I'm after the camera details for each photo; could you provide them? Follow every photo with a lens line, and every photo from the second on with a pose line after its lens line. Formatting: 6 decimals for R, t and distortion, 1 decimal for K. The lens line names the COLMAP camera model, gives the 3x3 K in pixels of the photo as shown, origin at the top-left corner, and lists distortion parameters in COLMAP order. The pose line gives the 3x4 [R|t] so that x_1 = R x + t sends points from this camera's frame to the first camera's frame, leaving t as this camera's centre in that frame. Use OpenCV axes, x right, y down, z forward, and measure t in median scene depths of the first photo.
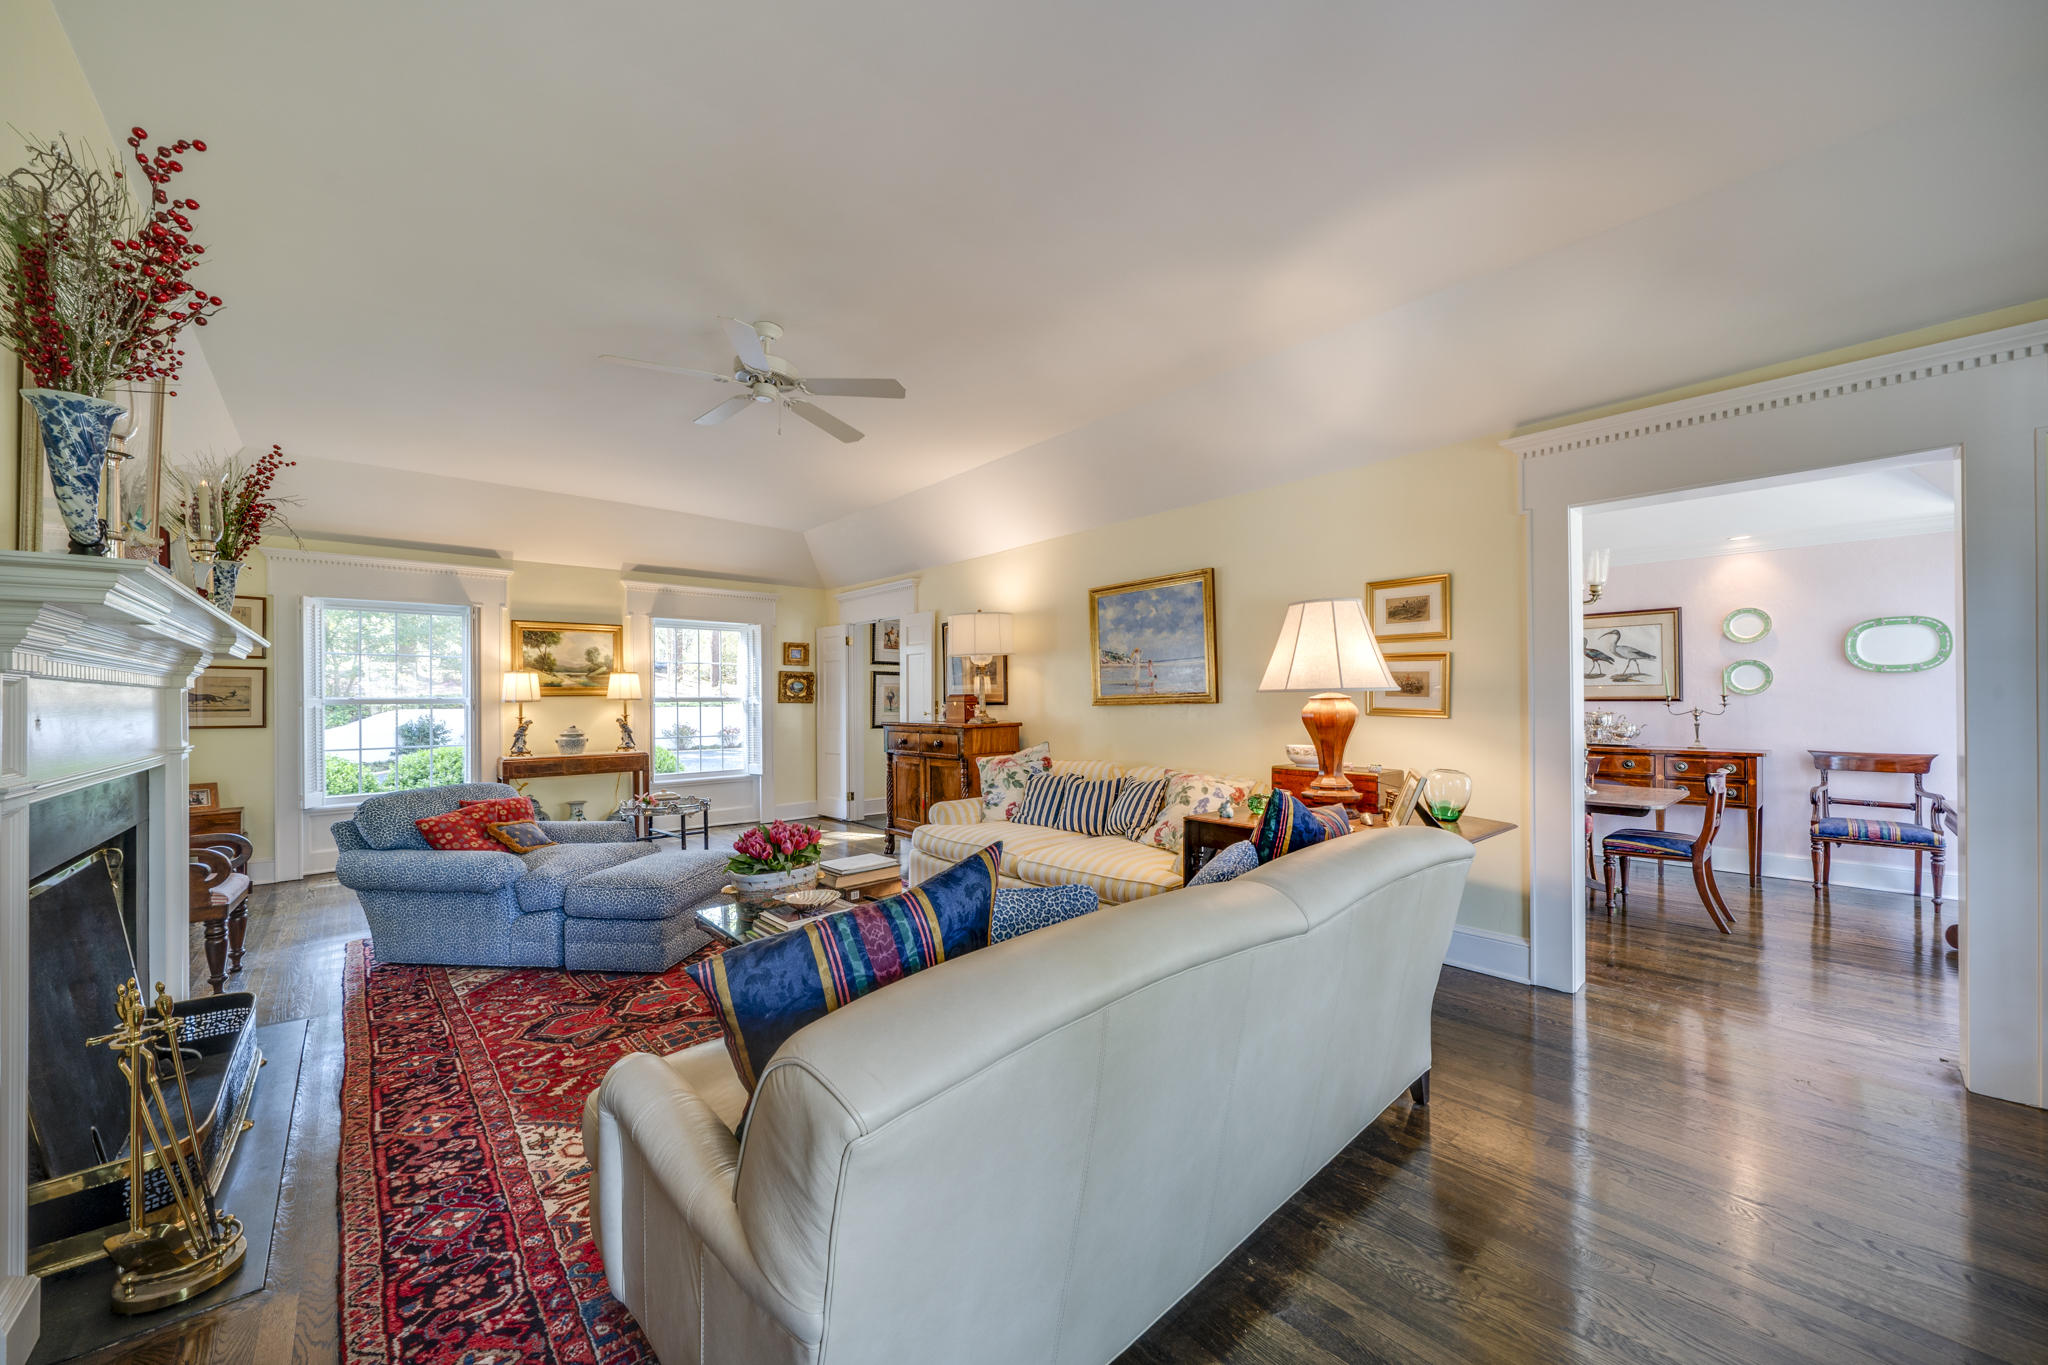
lens RADIAL K [[743.2, 0, 1017.2], [0, 743.2, 697.2], [0, 0, 1]] dist [-0.002283, -0.000126]
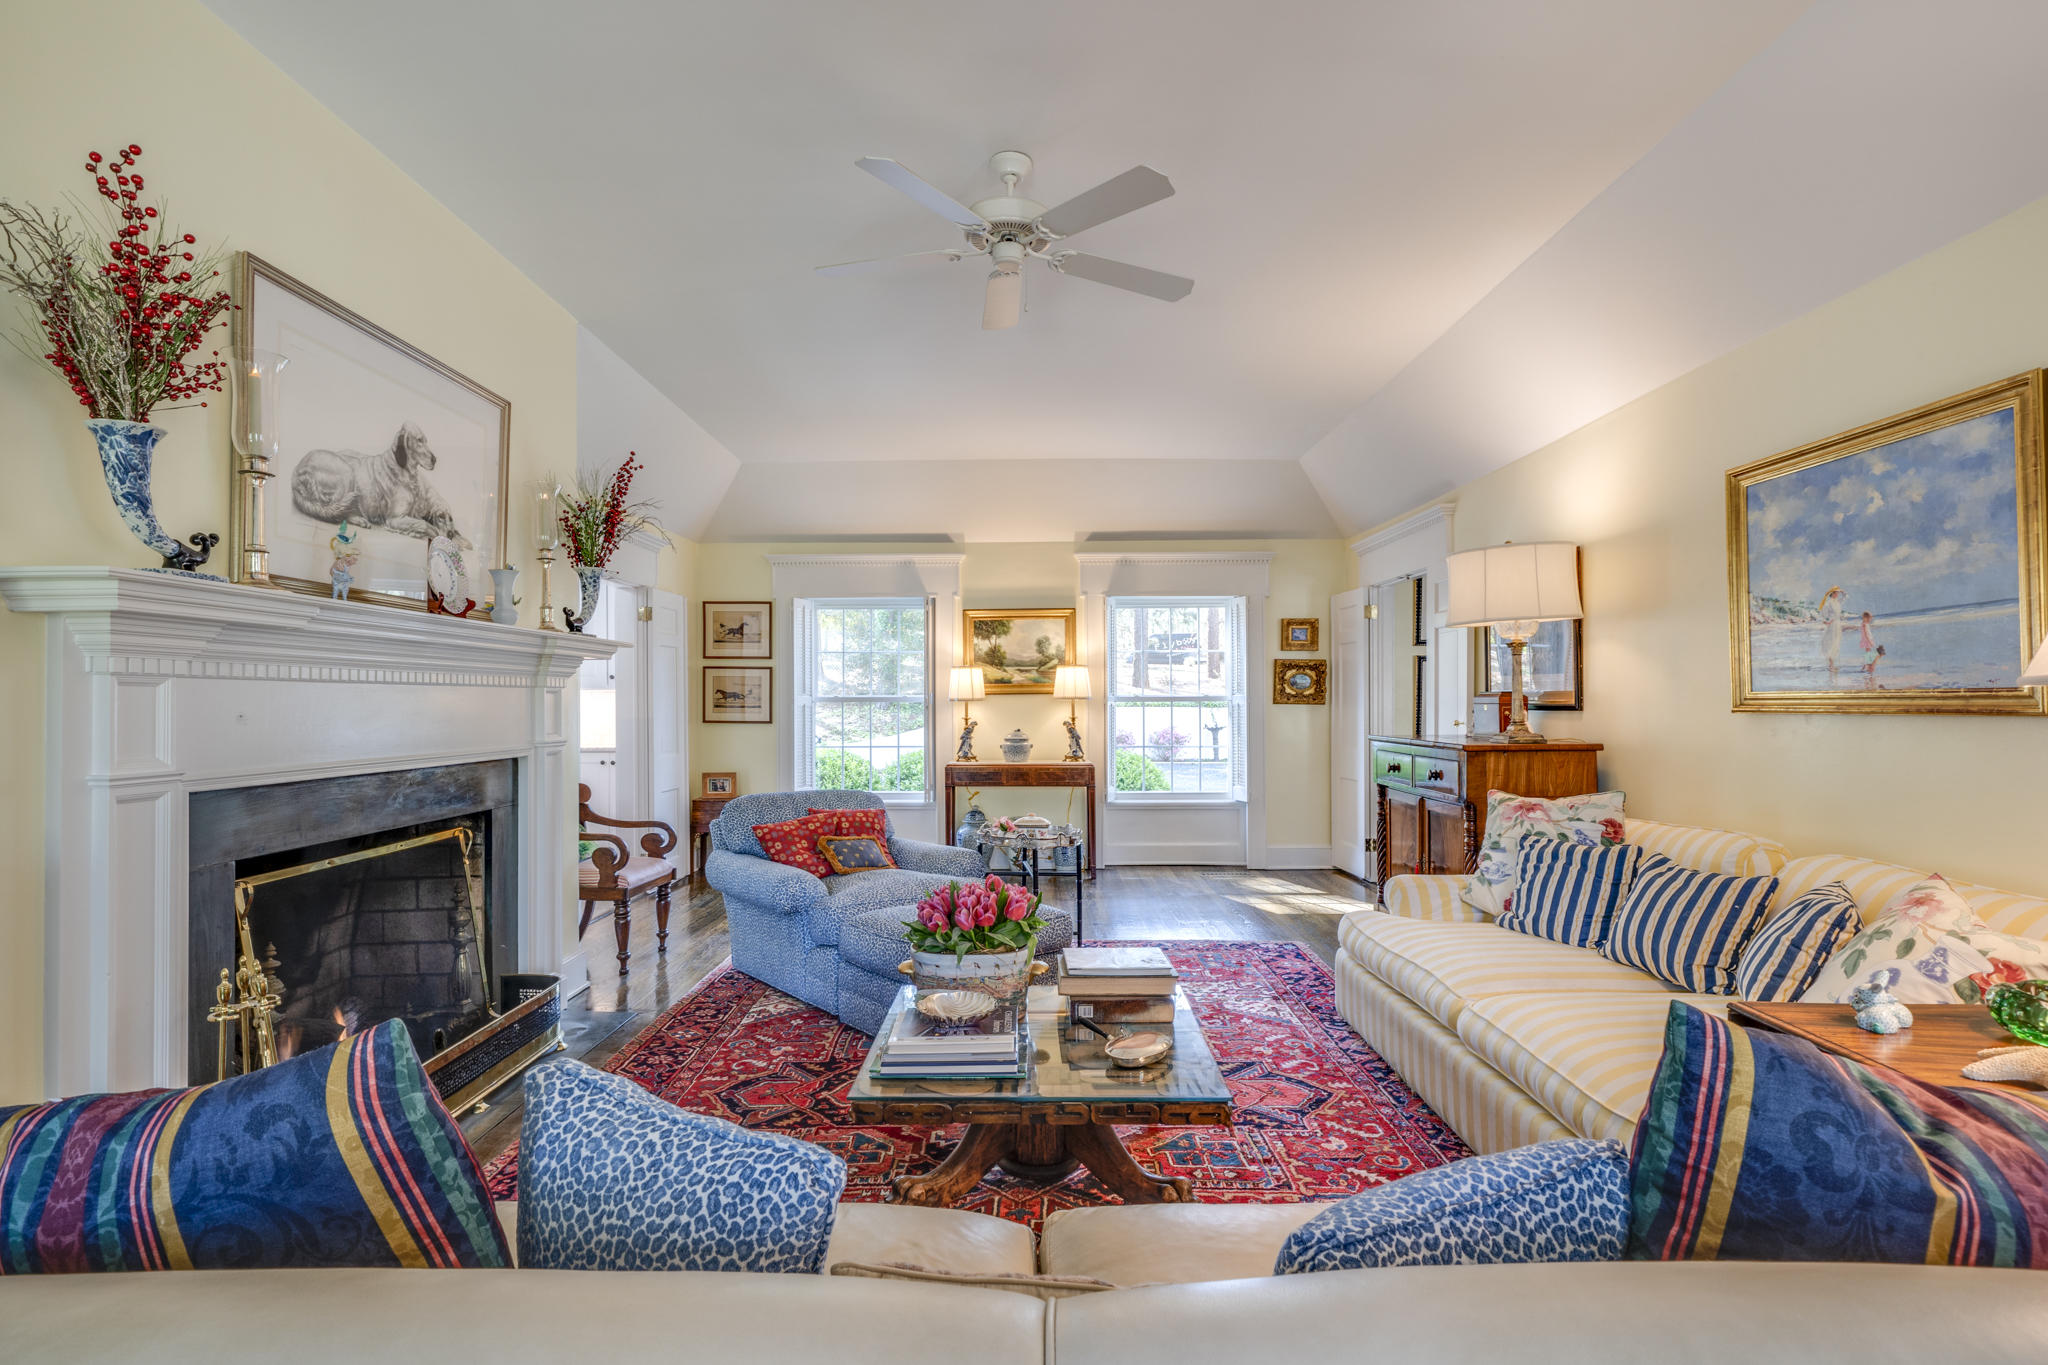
lens RADIAL K [[952.1, 0, 1020.6], [0, 952.1, 699.2], [0, 0, 1]] dist [0.001286, 0.000103]
pose [[0.734246, 0.003827, -0.678872, 0.154243], [-0.000960, 0.999989, 0.004600, -0.000766], [0.678882, -0.002726, 0.734242, 0.199524]]
